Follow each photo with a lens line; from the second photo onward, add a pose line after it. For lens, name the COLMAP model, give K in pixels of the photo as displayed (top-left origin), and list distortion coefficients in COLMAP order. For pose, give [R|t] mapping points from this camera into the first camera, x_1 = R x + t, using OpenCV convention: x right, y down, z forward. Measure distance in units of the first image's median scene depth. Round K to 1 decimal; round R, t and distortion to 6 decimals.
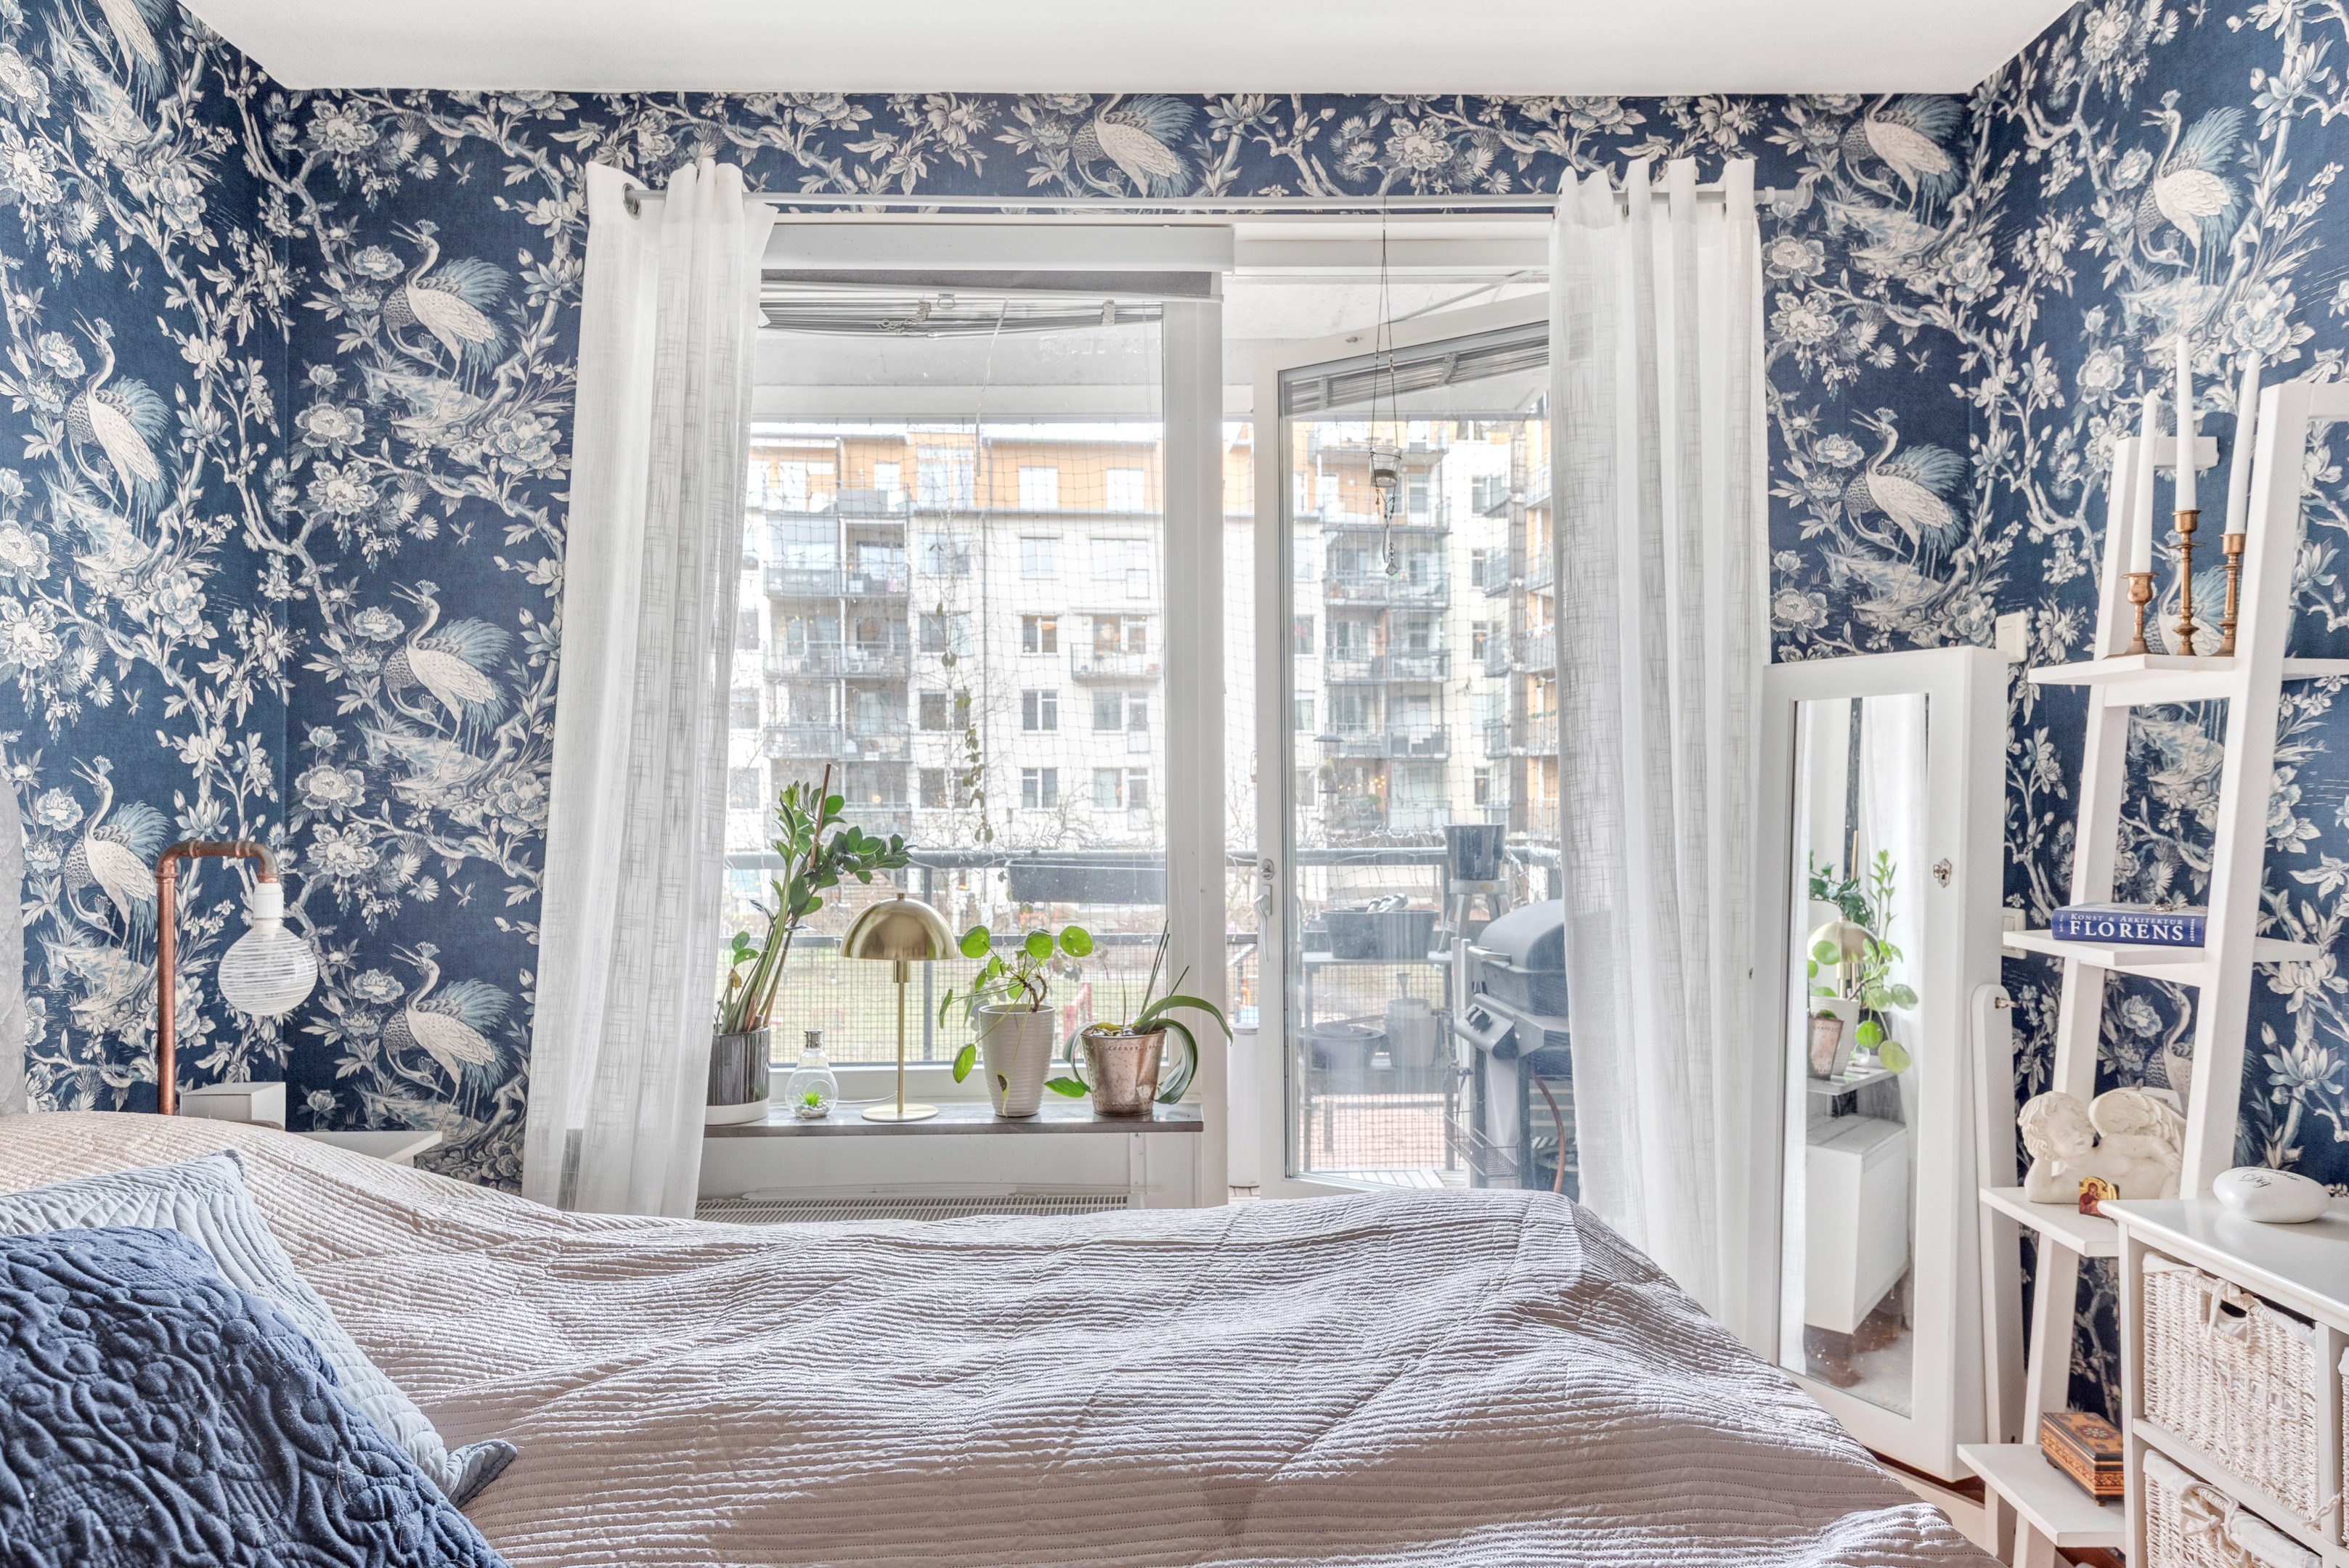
lens RADIAL K [[1499.5, 0, 1231.8], [0, 1499.5, 781.6], [0, 0, 1]] dist [0.043632, -0.026292]
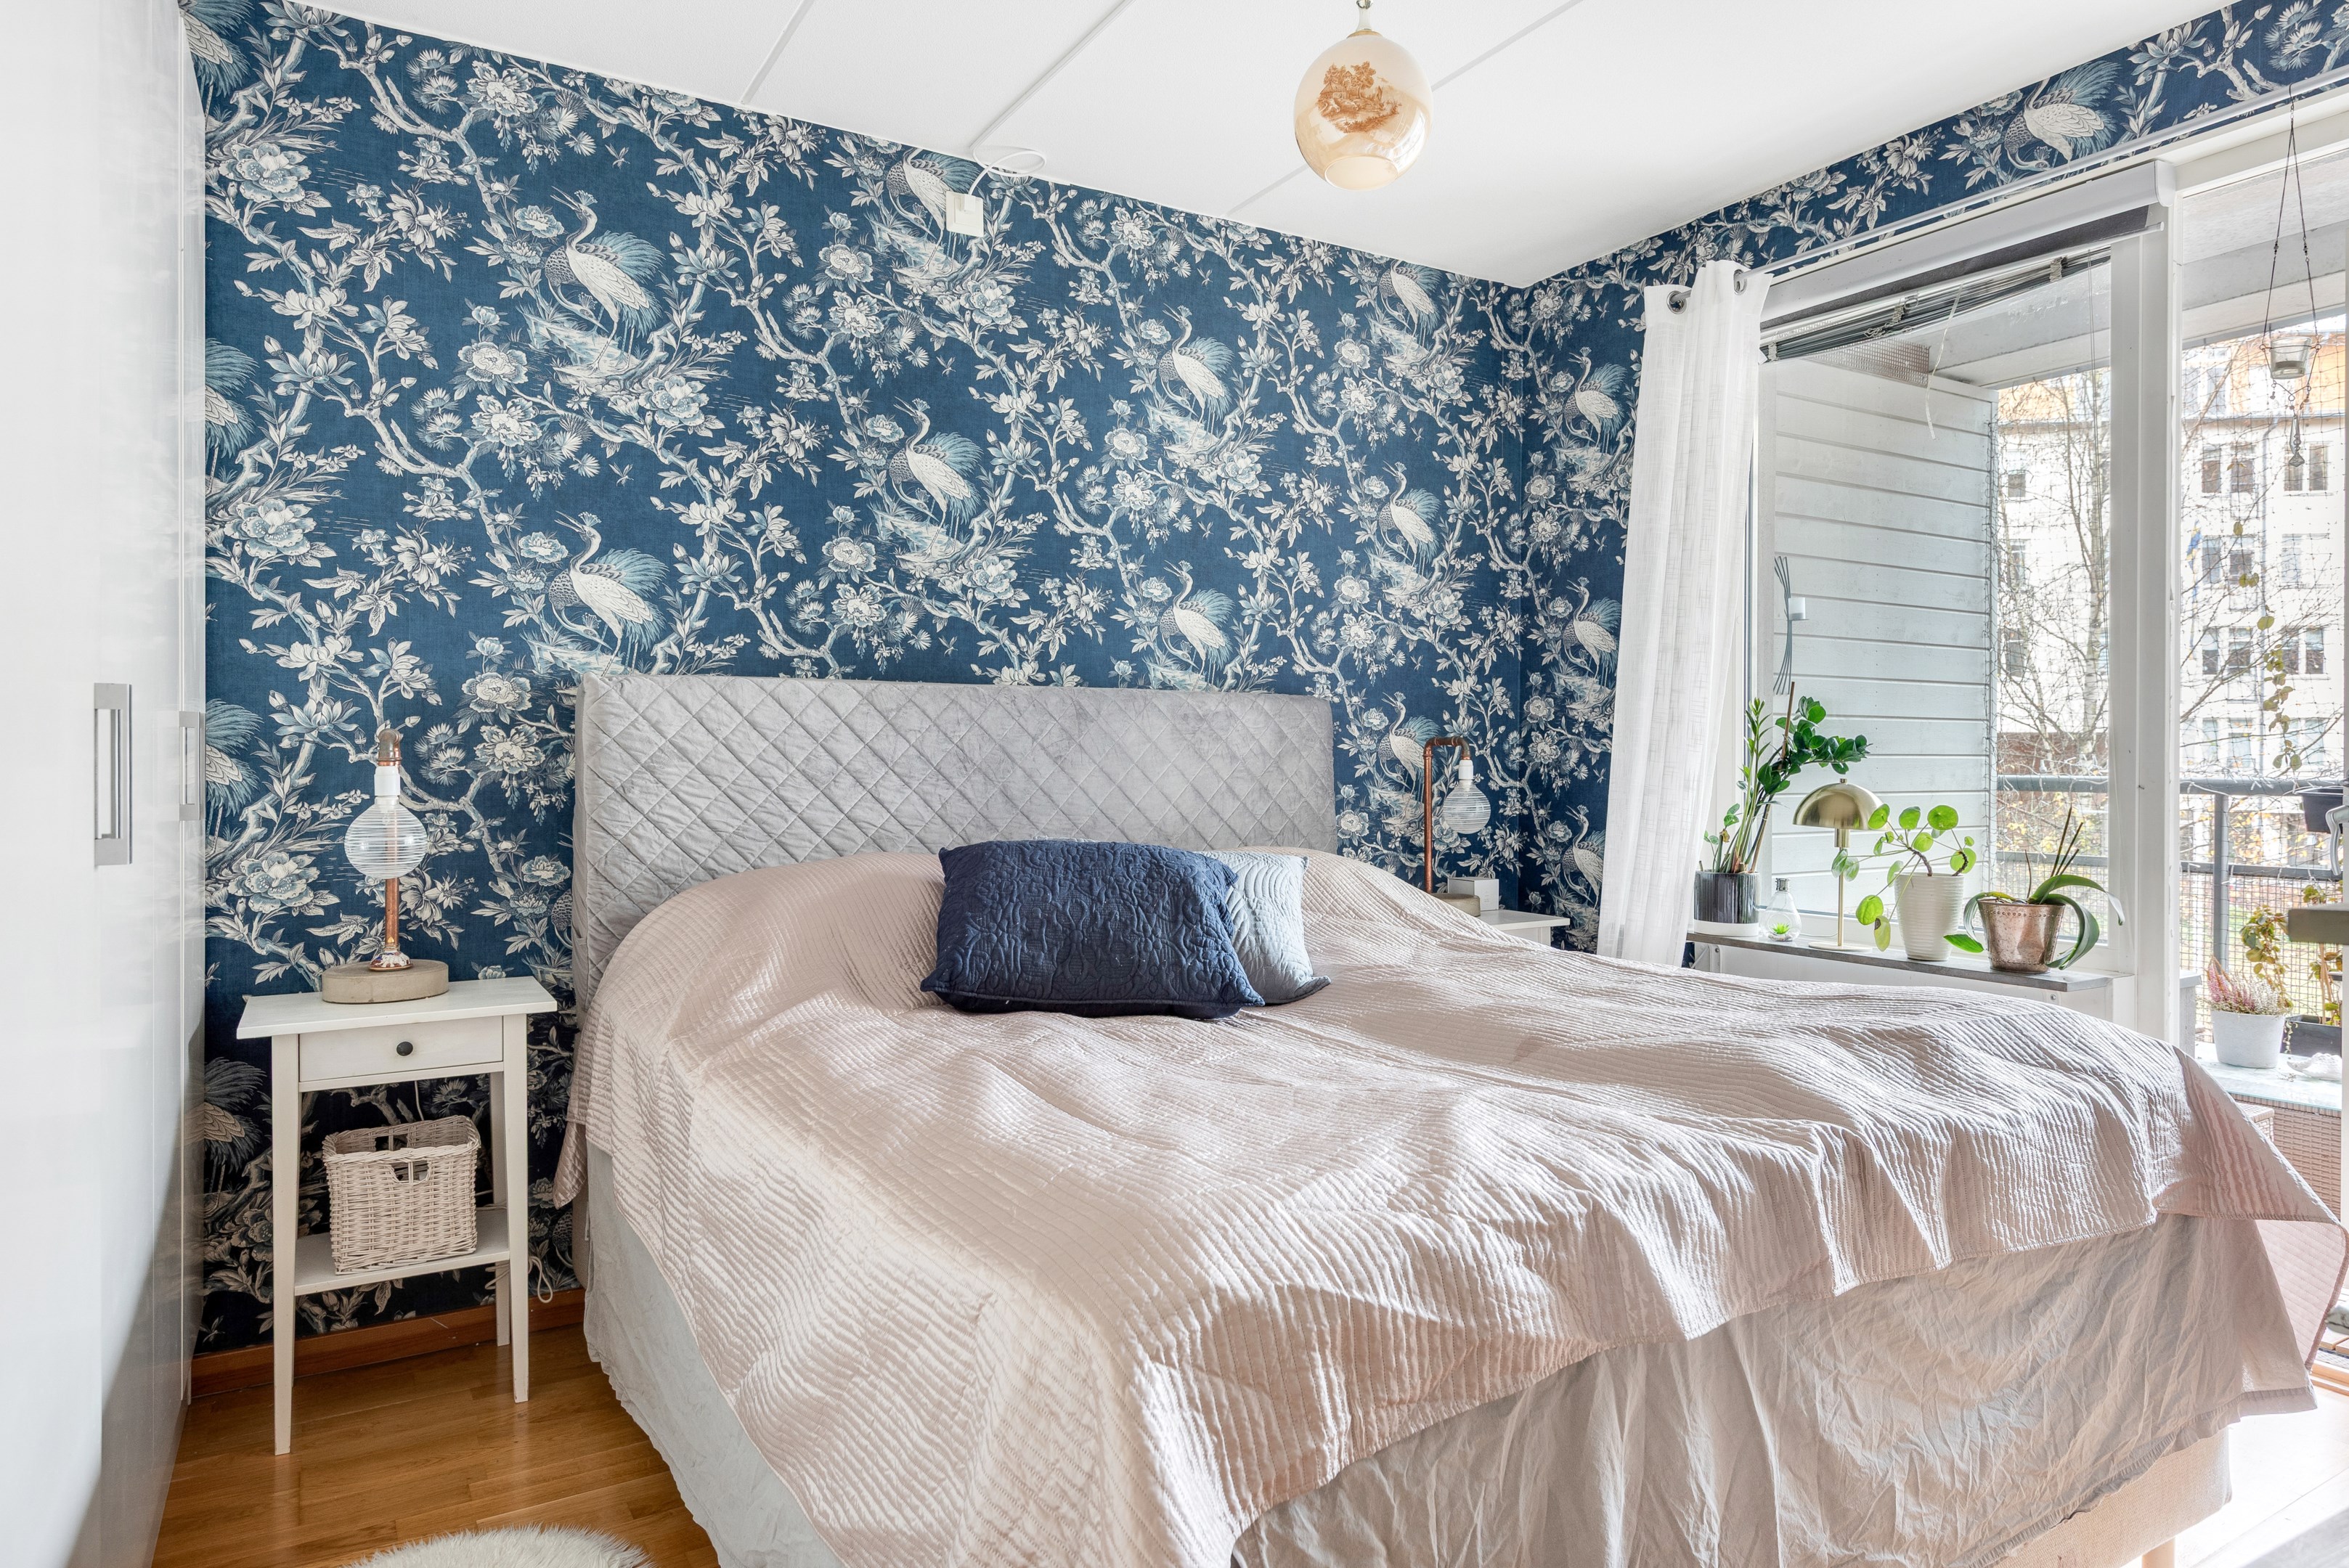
lens RADIAL K [[1499.5, 0, 1231.8], [0, 1499.5, 781.6], [0, 0, 1]] dist [0.043632, -0.026292]
pose [[0.519441, 0.012462, -0.854415, 0.620721], [0.009636, 0.999745, 0.020440, 0.045106], [0.854452, -0.018851, 0.519188, -0.131433]]
